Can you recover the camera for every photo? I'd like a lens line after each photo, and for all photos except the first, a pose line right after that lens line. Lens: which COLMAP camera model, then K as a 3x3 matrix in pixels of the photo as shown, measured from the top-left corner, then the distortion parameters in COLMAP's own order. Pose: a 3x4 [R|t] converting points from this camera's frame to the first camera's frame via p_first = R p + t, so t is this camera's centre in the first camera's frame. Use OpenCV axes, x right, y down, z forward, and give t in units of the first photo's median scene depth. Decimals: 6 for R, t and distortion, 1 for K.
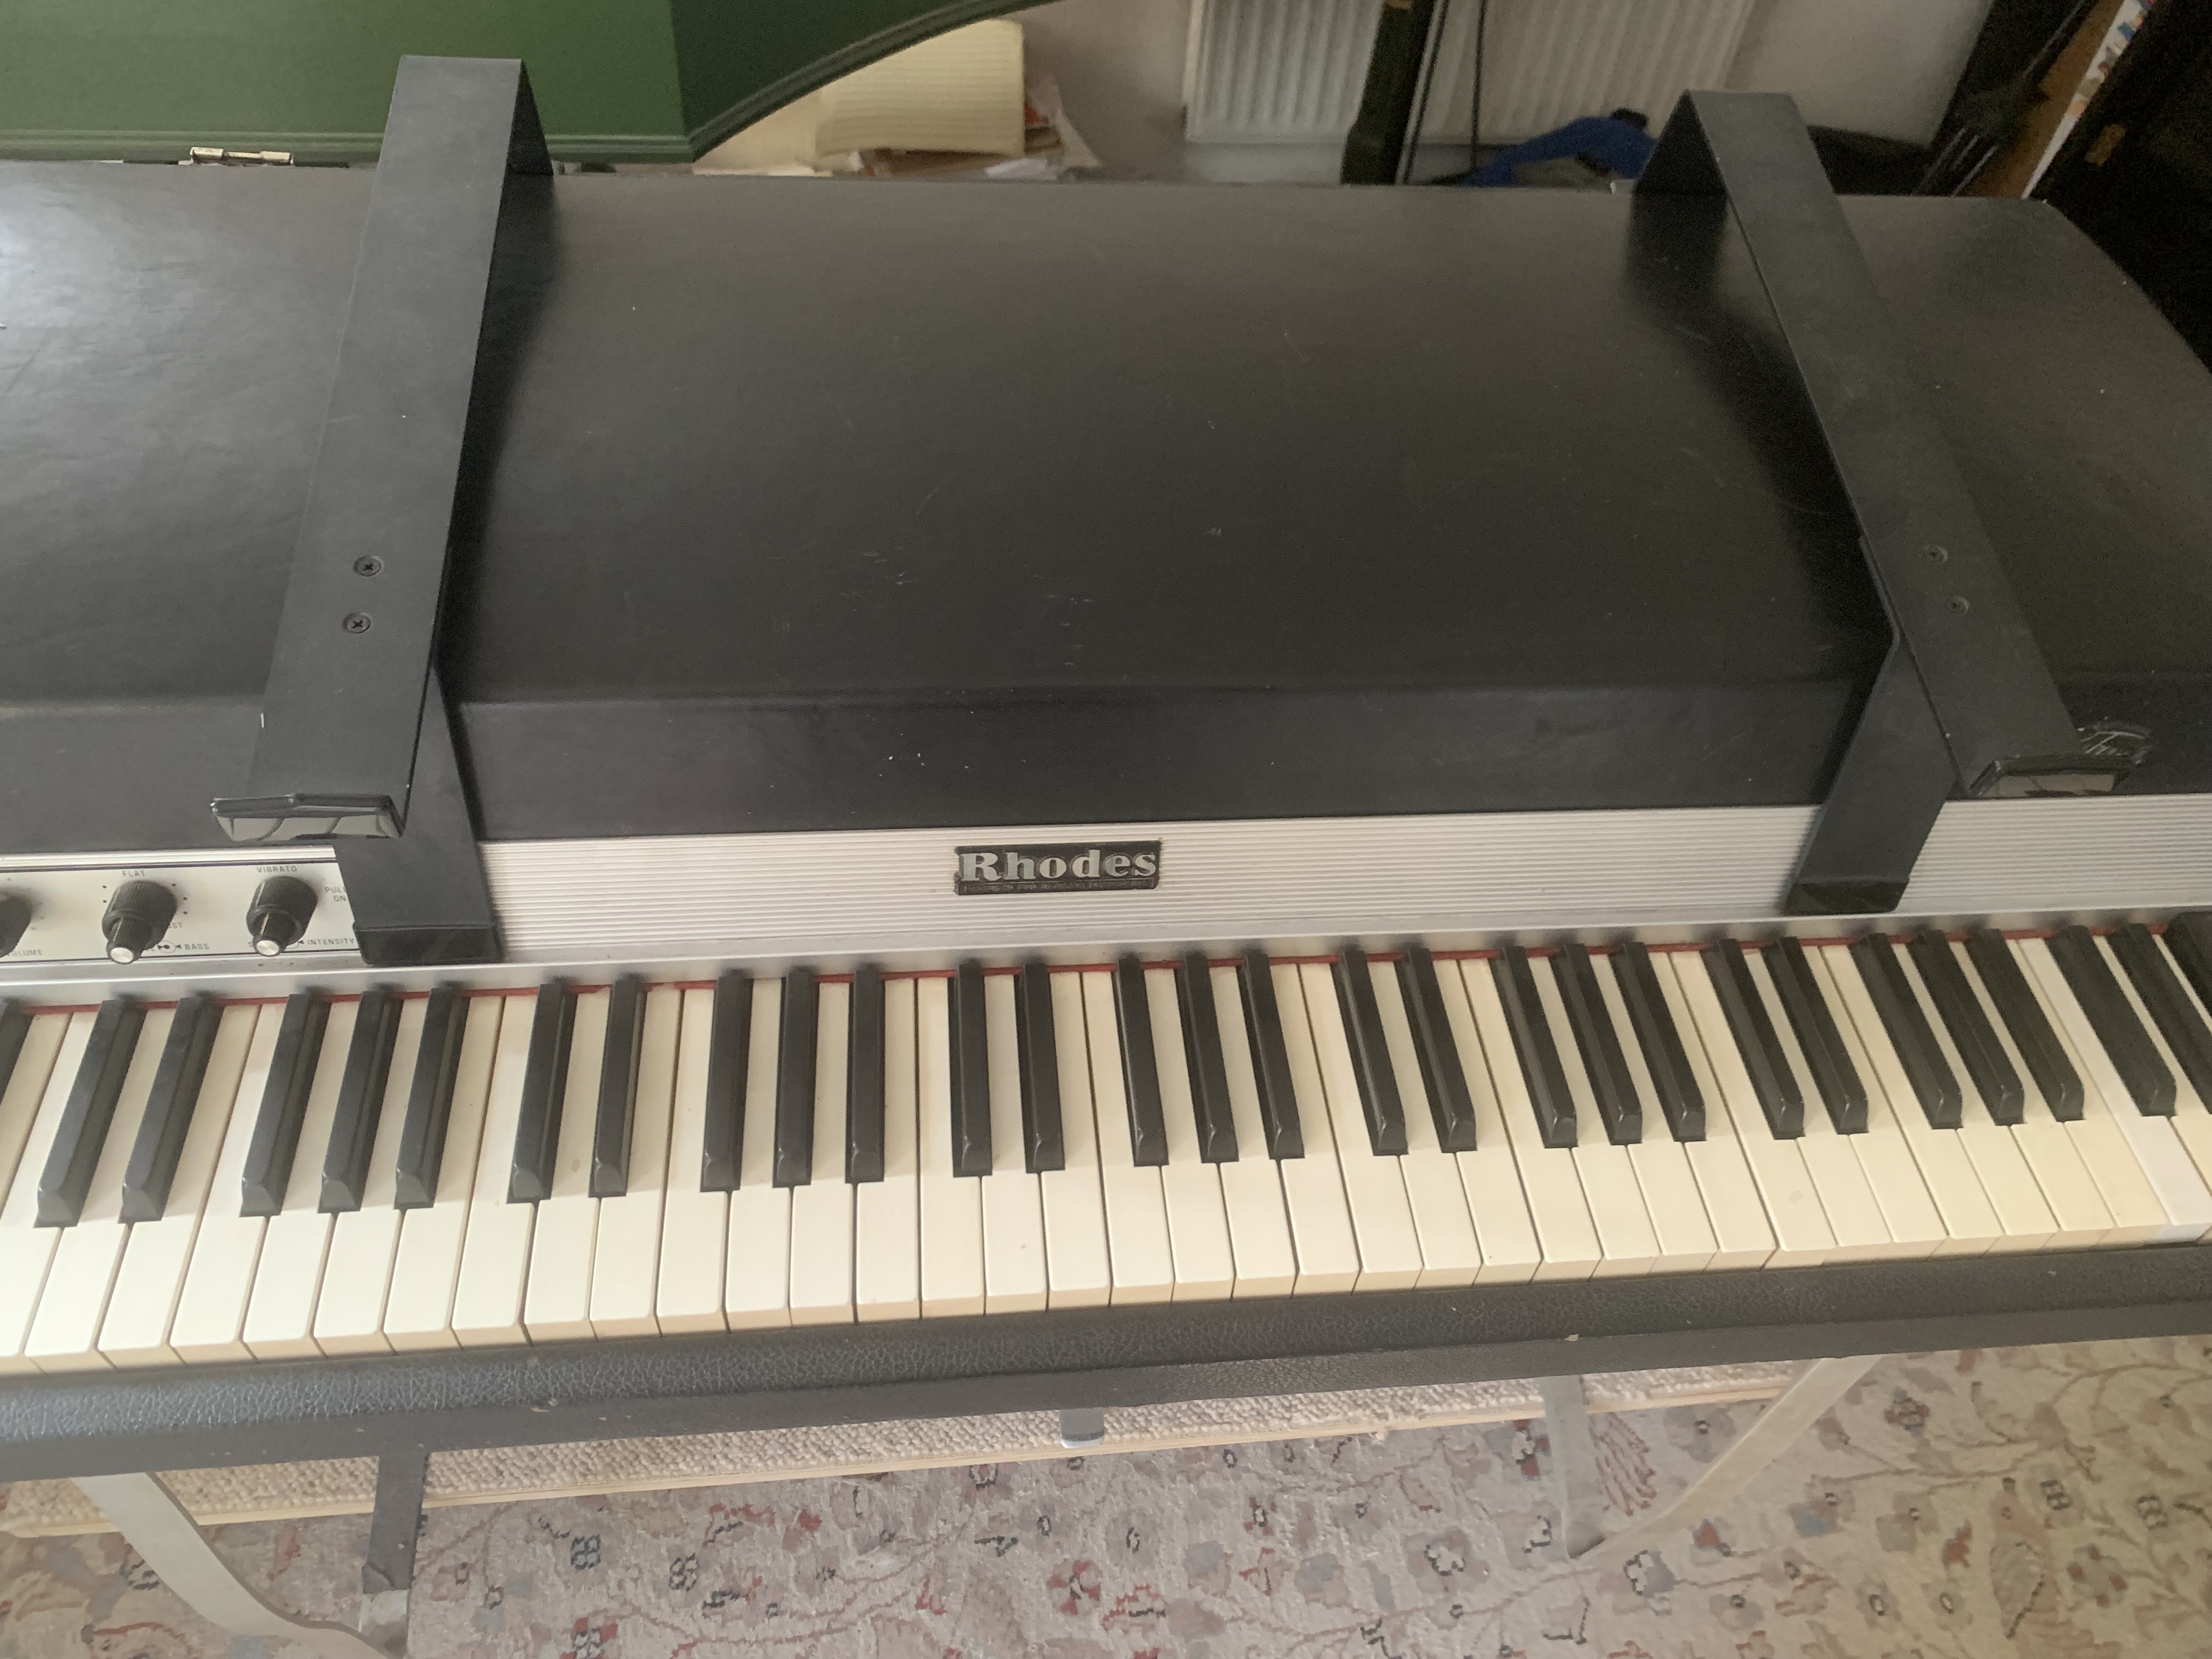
lens RADIAL K [[1738.0, 0, 1048.0], [0, 1738.0, 824.4], [0, 0, 1]] dist [-0.001462, 0.002030]
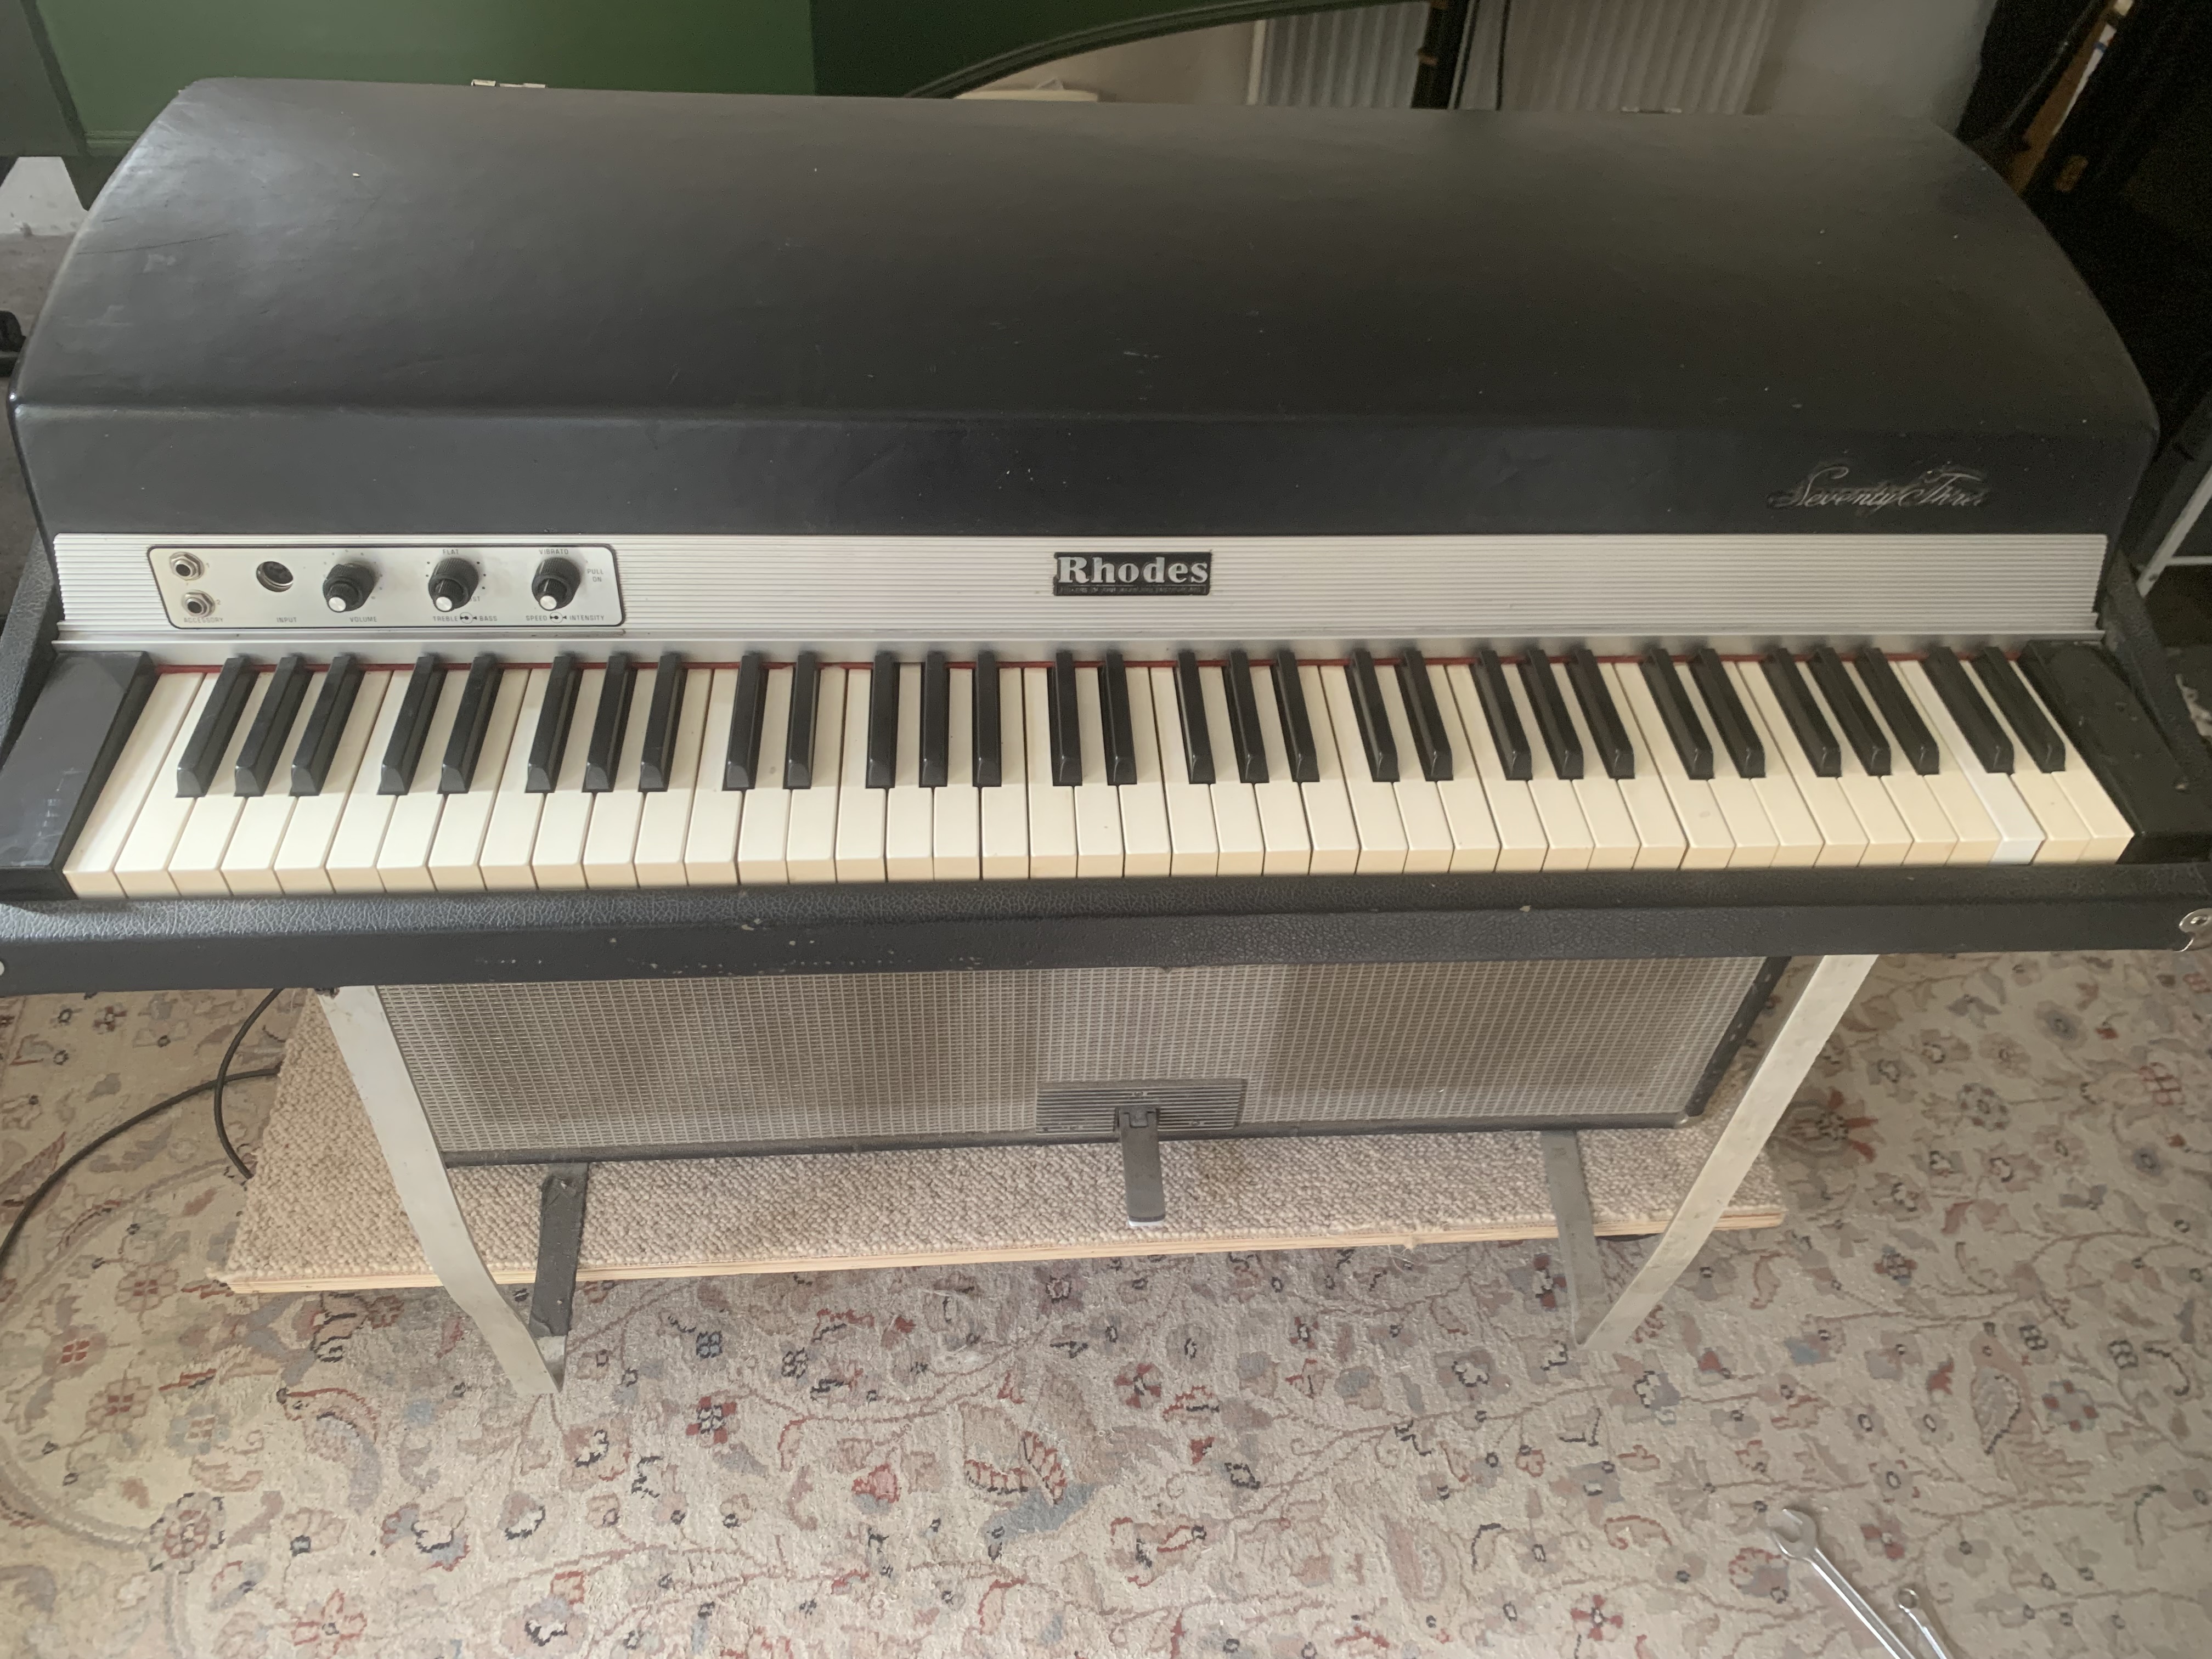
lens RADIAL K [[1714.7, 0, 1048.8], [0, 1714.7, 818.1], [0, 0, 1]] dist [0.002169, 0.005639]
pose [[0.999166, 0.009802, -0.039637, -0.002200], [-0.012698, 0.997215, -0.073494, 0.156286], [0.038806, 0.073936, 0.996508, -0.140763]]
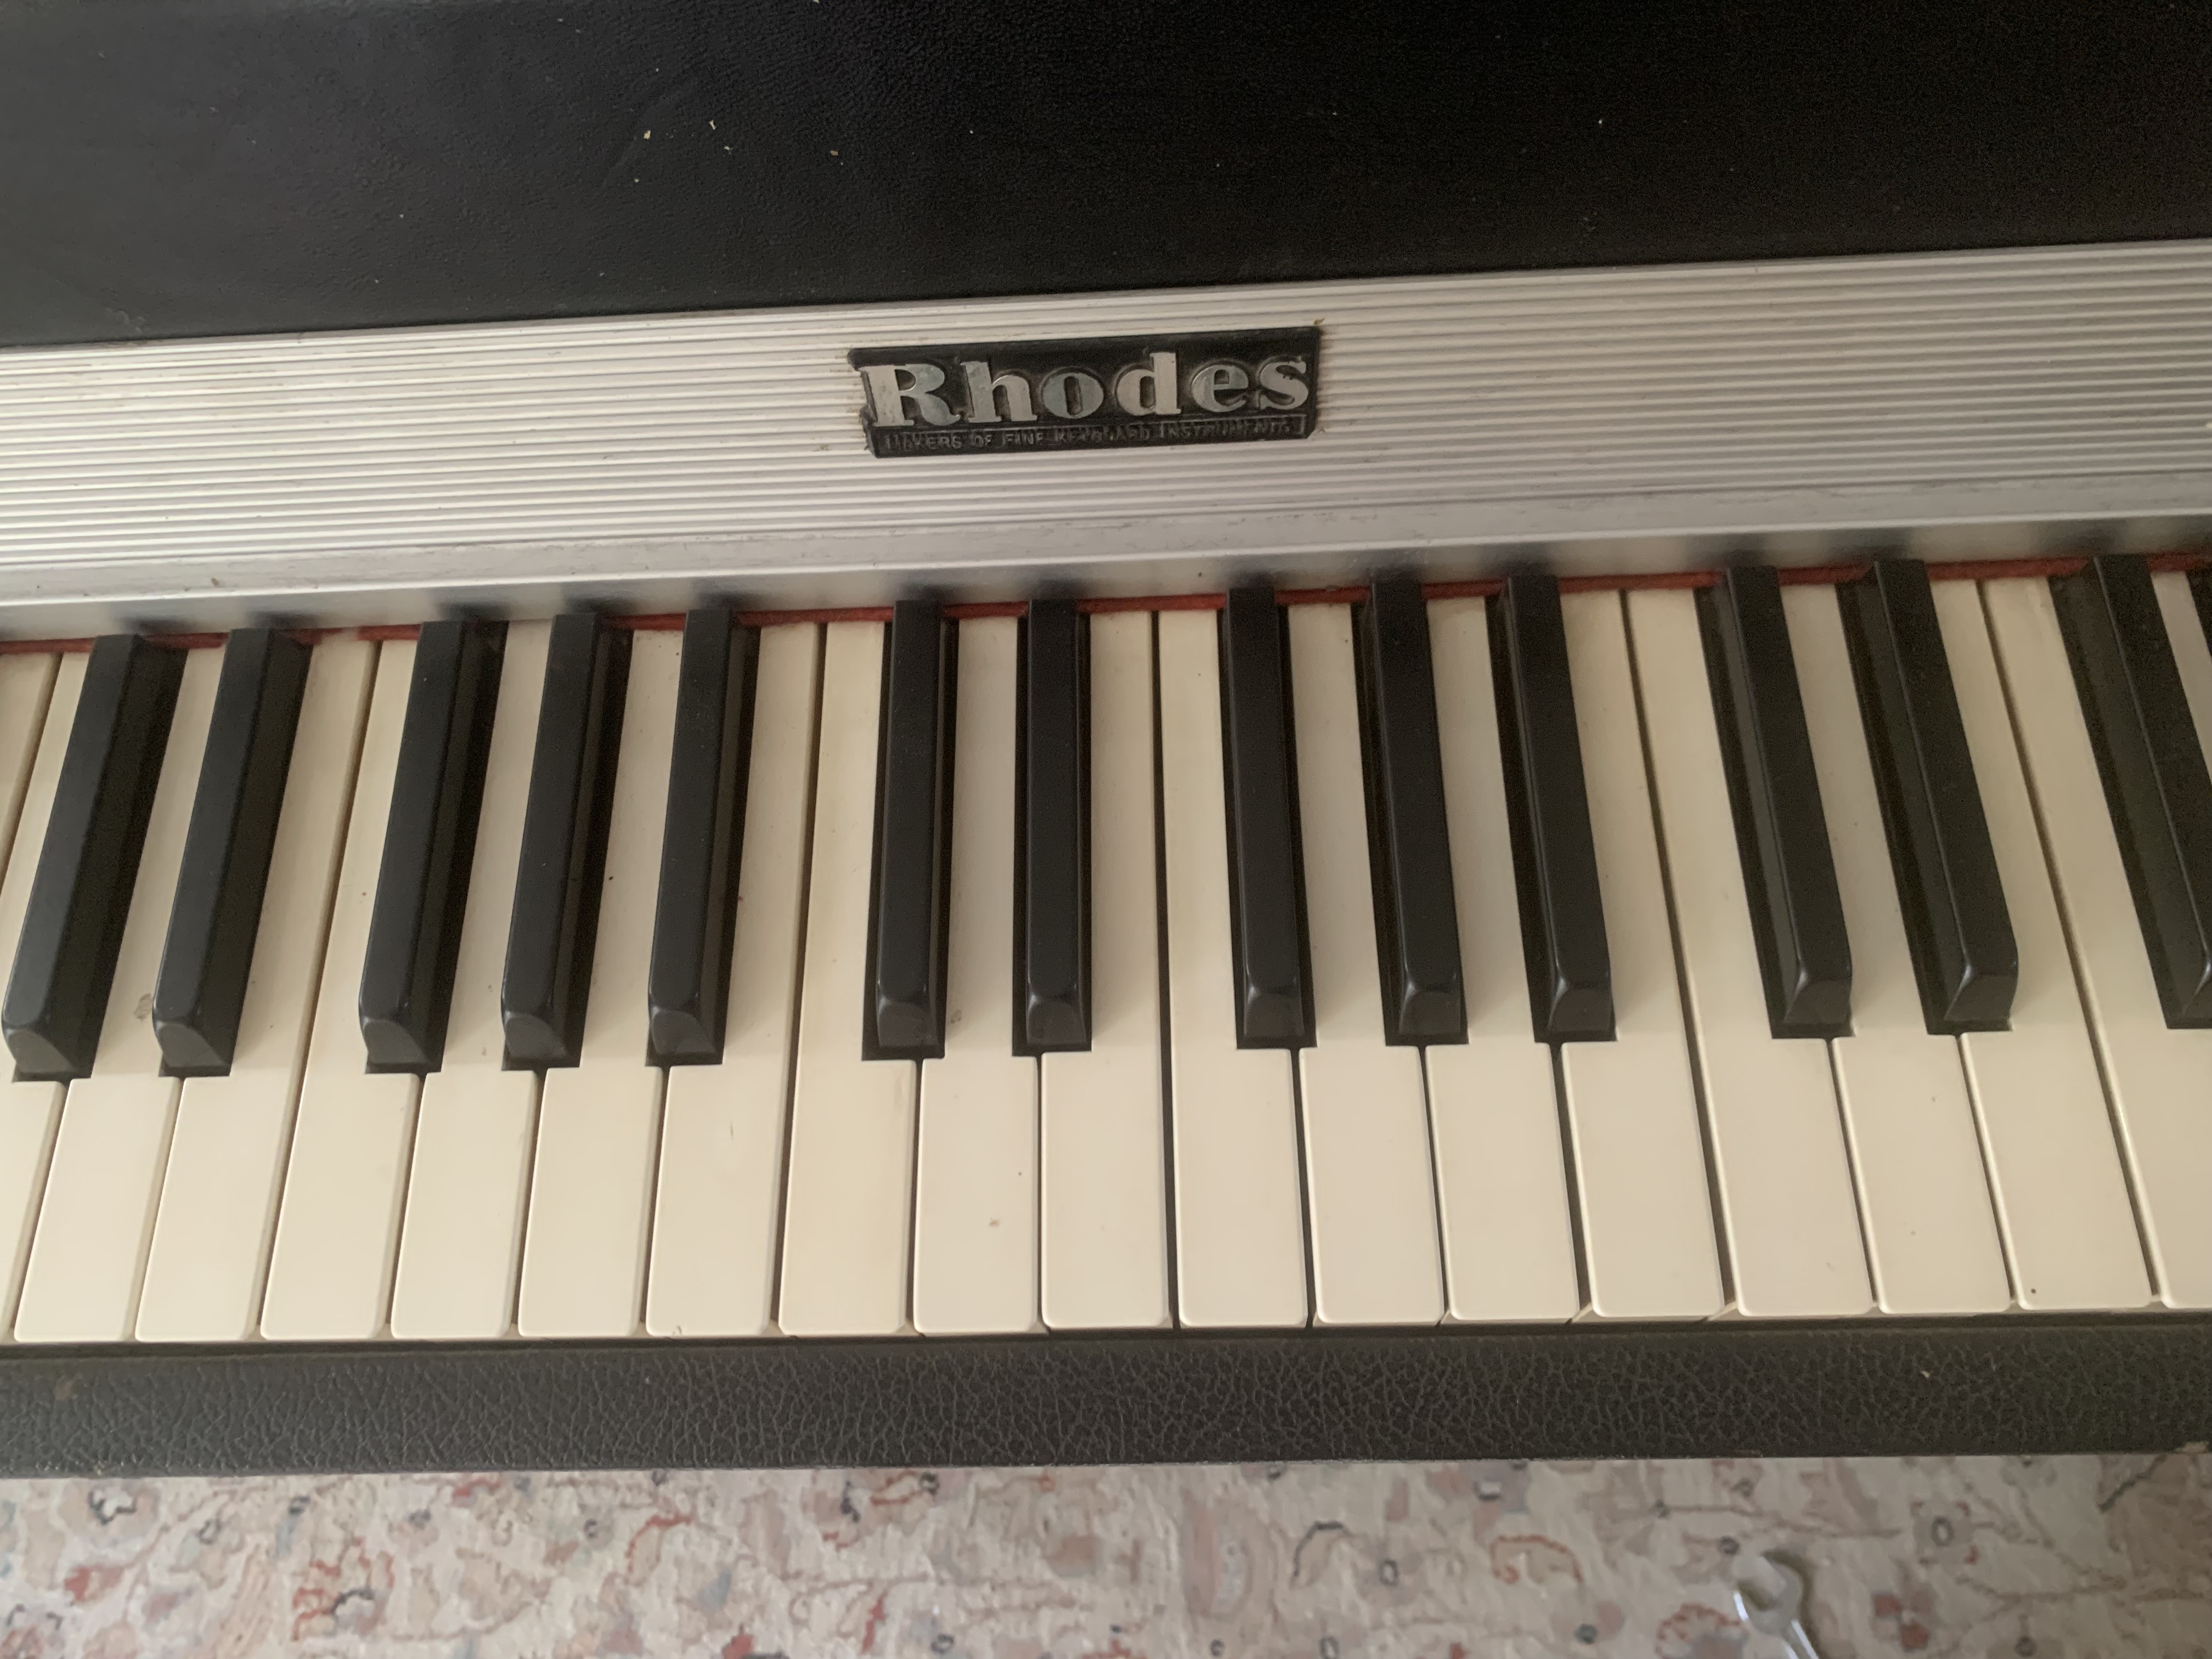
lens RADIAL K [[1714.7, 0, 1048.8], [0, 1714.7, 818.1], [0, 0, 1]] dist [0.002169, 0.005639]
pose [[0.989487, 0.022029, -0.142931, 0.031612], [0.021345, 0.955260, 0.294995, -0.000522], [0.143035, -0.294945, 0.944748, 0.284594]]
